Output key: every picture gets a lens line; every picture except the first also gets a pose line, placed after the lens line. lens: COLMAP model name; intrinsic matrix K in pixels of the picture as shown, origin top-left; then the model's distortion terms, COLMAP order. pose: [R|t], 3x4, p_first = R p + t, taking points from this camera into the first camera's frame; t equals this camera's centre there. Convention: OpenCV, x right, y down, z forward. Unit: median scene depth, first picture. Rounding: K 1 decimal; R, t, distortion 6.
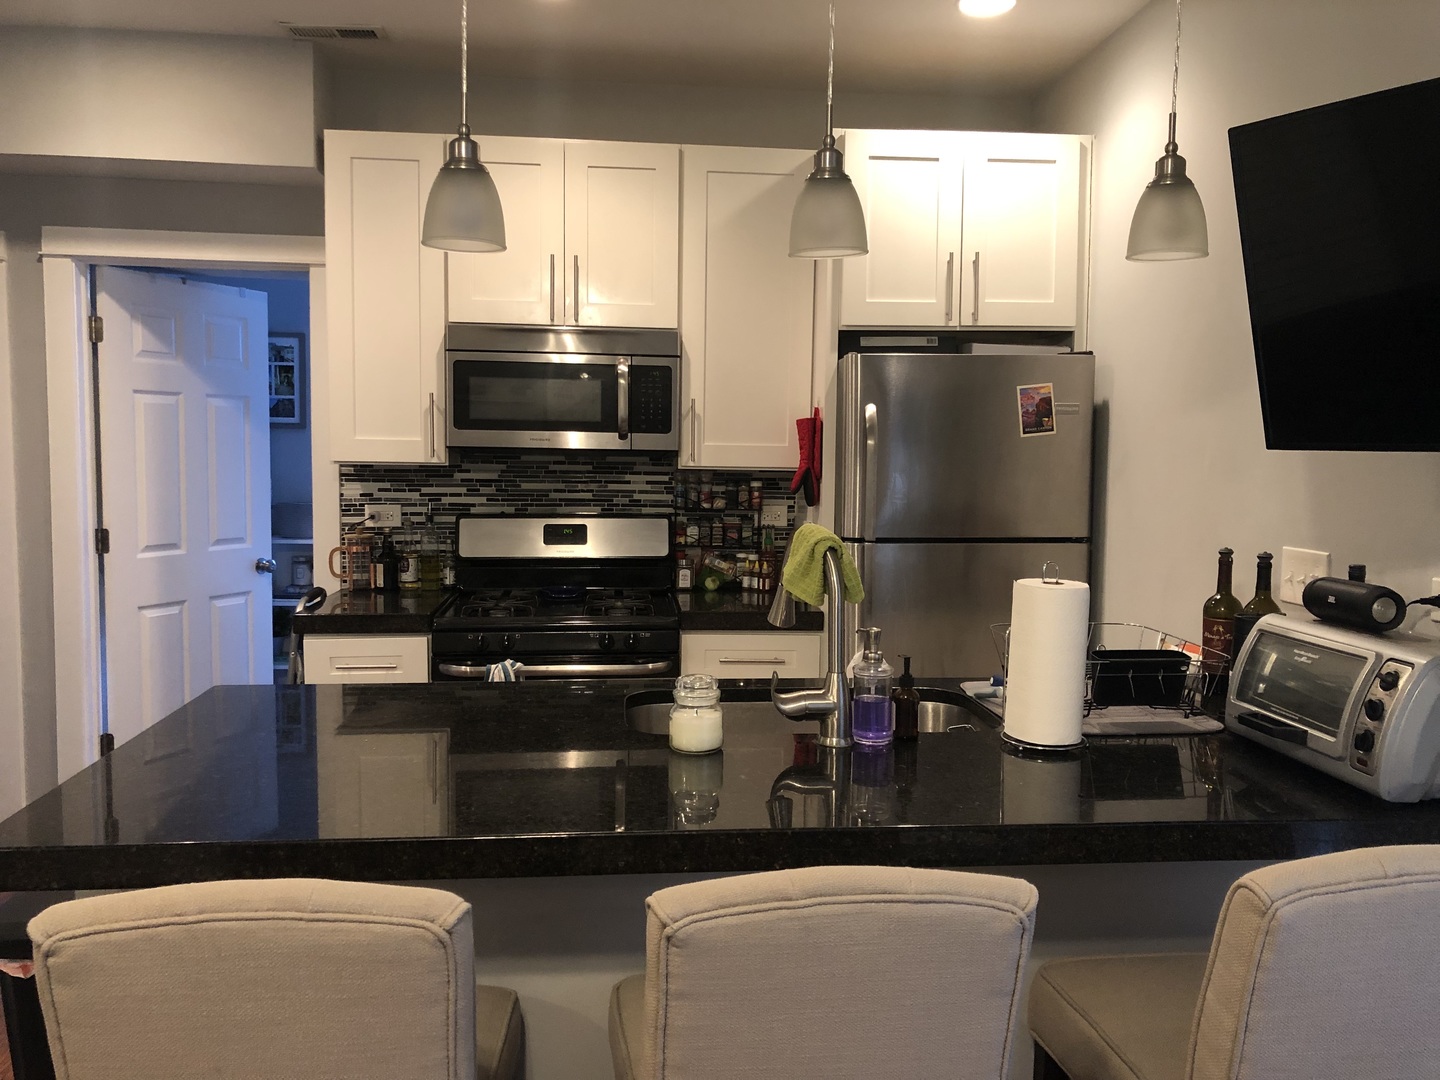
lens RADIAL K [[1176.1, 0, 719.4], [0, 1176.1, 541.2], [0, 0, 1]] dist [0.033996, -0.034530]
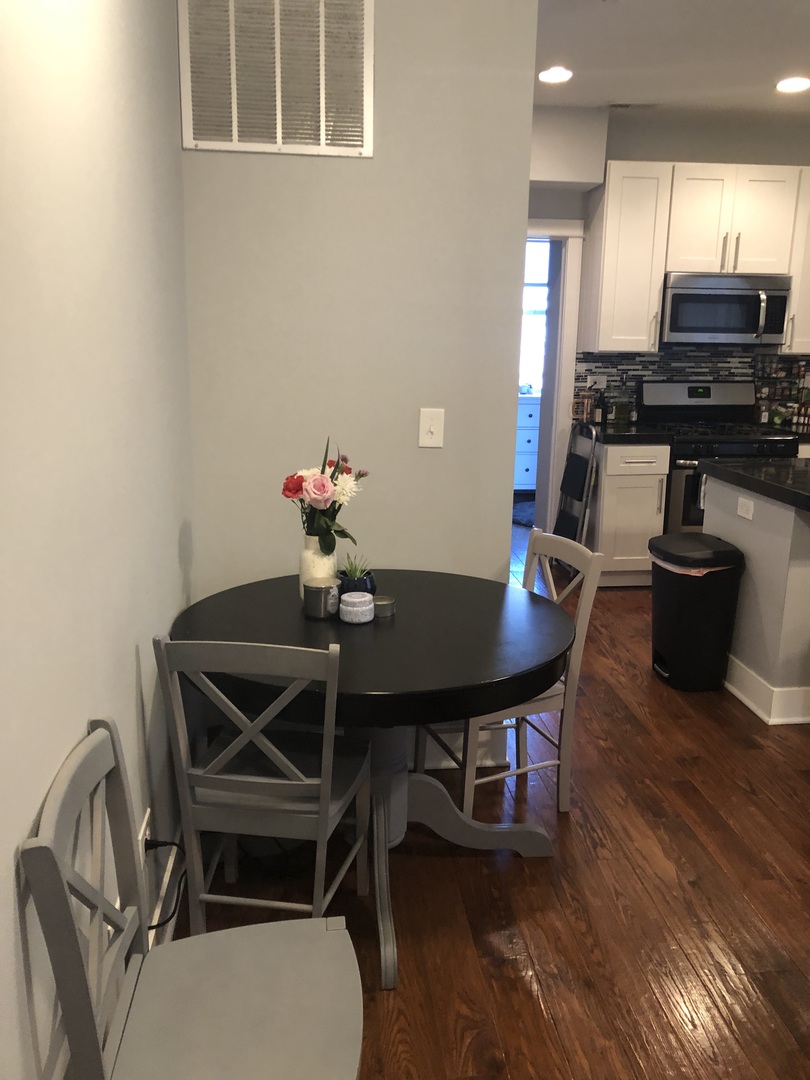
lens RADIAL K [[882.1, 0, 411.3], [0, 882.1, 533.6], [0, 0, 1]] dist [0.033996, -0.034530]
pose [[0.999882, -0.002926, 0.015077, -0.583635], [0.000880, 0.990984, 0.133981, 0.026014], [-0.015334, -0.133952, 0.990869, -0.346470]]
